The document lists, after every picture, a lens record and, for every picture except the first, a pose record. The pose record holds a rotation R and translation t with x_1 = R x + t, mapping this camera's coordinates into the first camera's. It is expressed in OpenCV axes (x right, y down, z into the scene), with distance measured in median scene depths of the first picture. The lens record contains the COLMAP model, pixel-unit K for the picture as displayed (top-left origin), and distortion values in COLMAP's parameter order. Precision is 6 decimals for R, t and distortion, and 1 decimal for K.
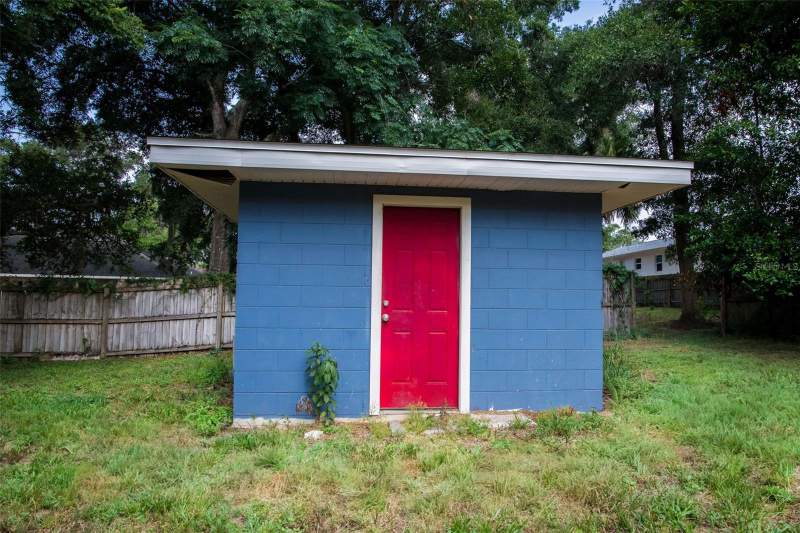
lens RADIAL K [[496.2, 0, 401.5], [0, 496.2, 275.3], [0, 0, 1]] dist [-0.065397, 0.059484]
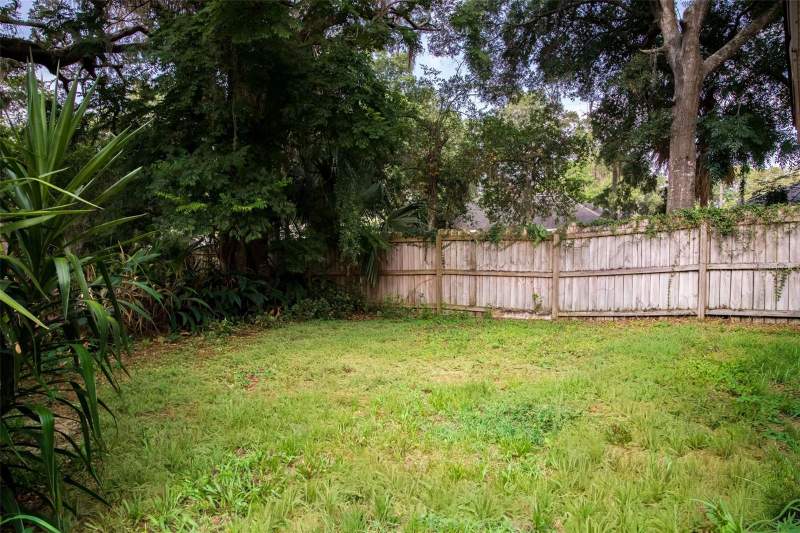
lens RADIAL K [[496.2, 0, 401.5], [0, 496.2, 275.3], [0, 0, 1]] dist [-0.065397, 0.059484]
pose [[0.669536, 0.022171, -0.742449, -0.147652], [0.050116, 0.995928, 0.074934, 0.018271], [0.741087, -0.087380, 0.665699, 0.228465]]
